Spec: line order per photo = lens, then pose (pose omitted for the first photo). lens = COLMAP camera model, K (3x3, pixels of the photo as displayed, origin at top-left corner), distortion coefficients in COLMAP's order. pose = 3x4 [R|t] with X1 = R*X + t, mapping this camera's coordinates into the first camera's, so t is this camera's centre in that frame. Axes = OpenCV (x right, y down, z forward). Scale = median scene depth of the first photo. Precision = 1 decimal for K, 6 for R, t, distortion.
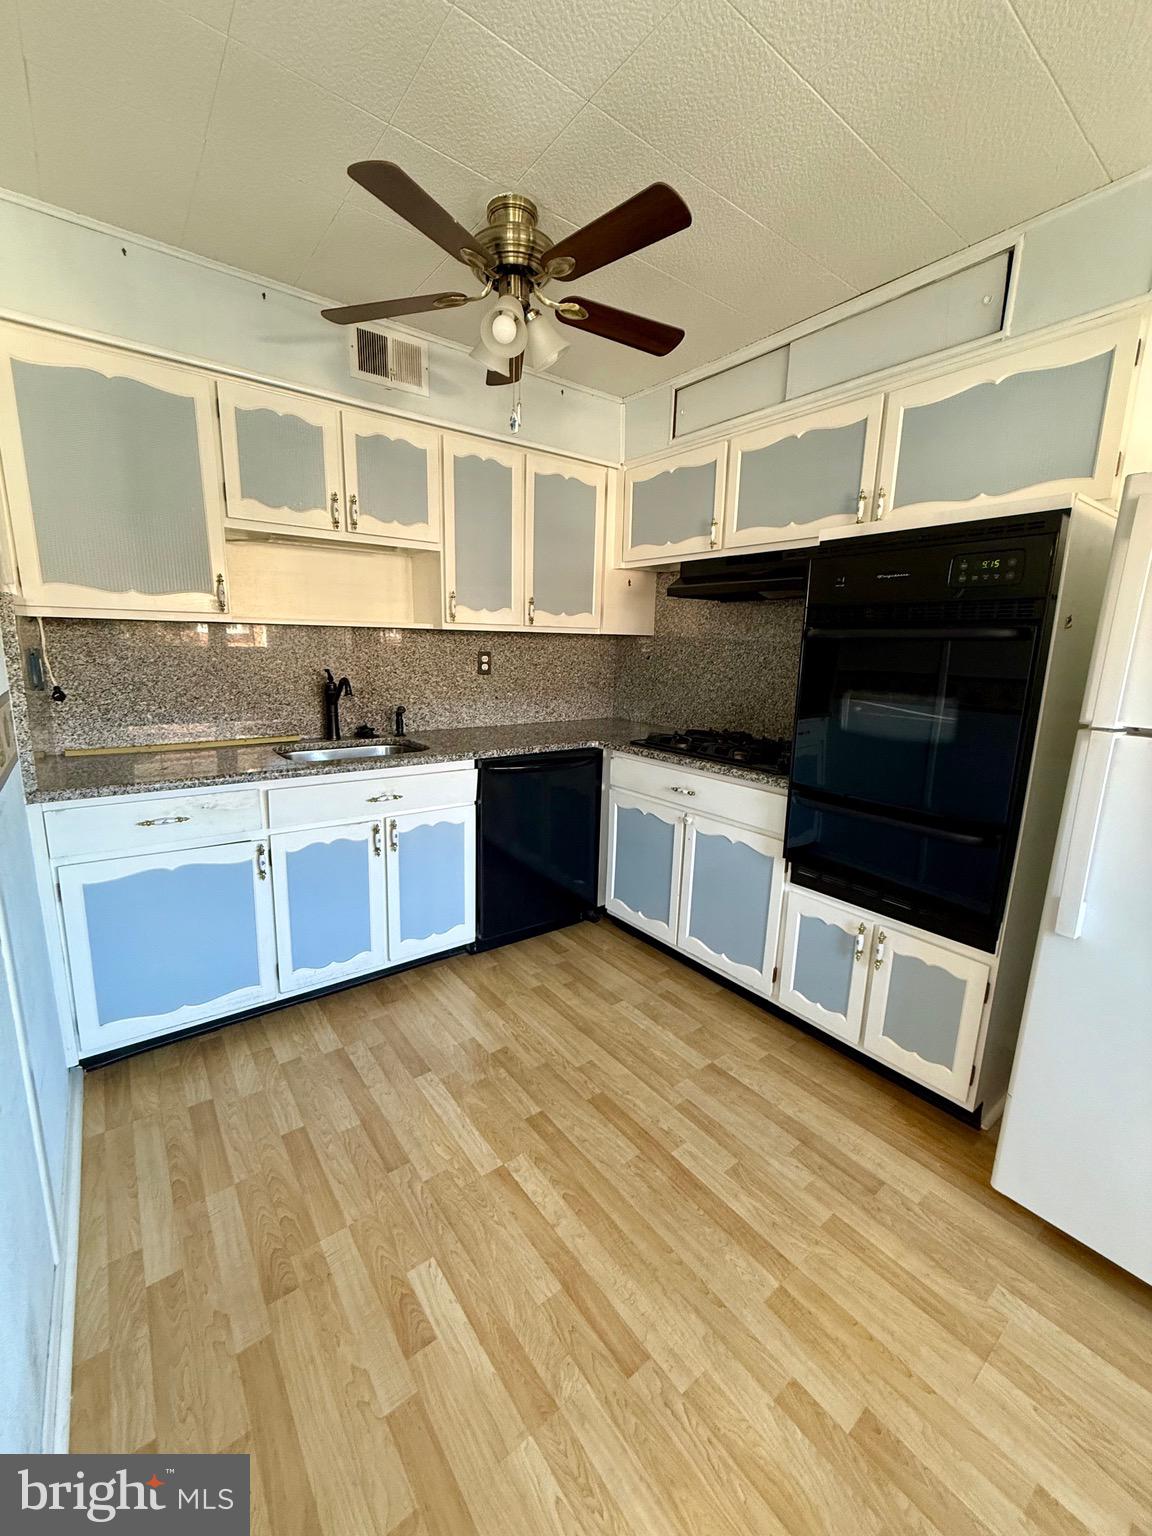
lens RADIAL K [[608.8, 0, 577.0], [0, 608.8, 768.1], [0, 0, 1]] dist [-0.003599, -0.000214]
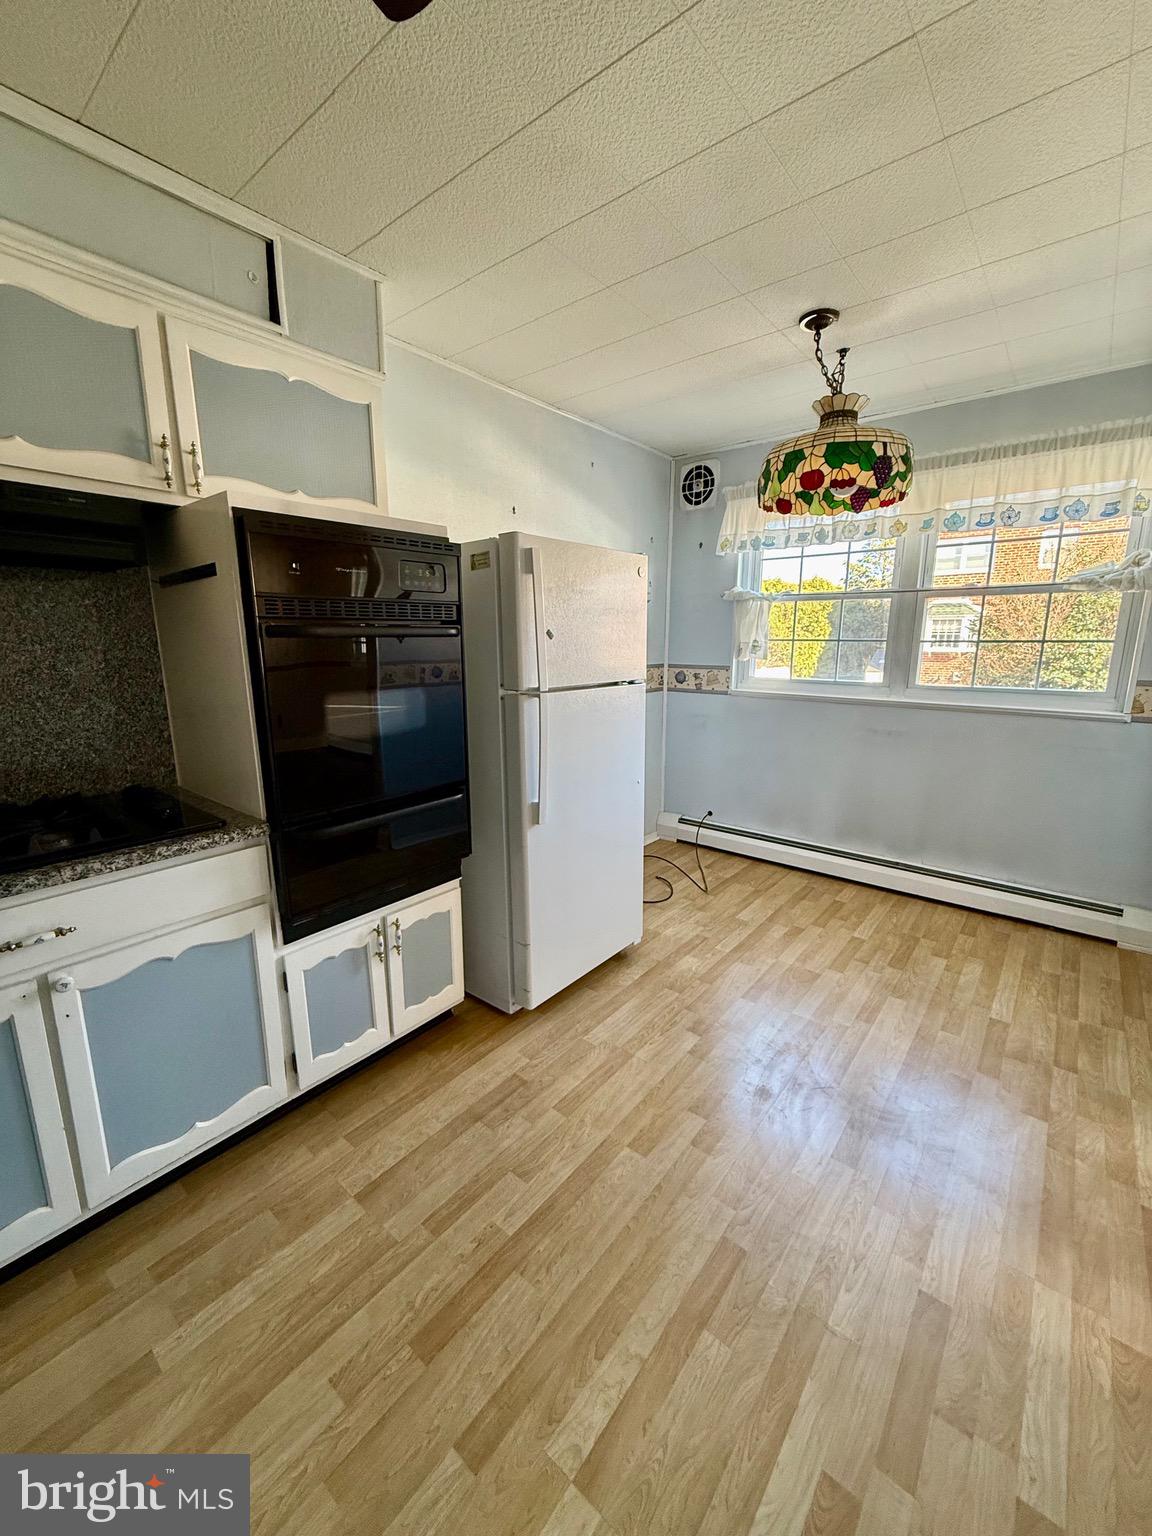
lens RADIAL K [[608.8, 0, 571.4], [0, 608.8, 768.2], [0, 0, 1]] dist [-0.003599, -0.000214]
pose [[-0.221748, -0.226262, 0.948490, -0.525497], [0.190052, 0.944024, 0.269629, -0.209893], [-0.956404, 0.240052, -0.166334, 0.883751]]
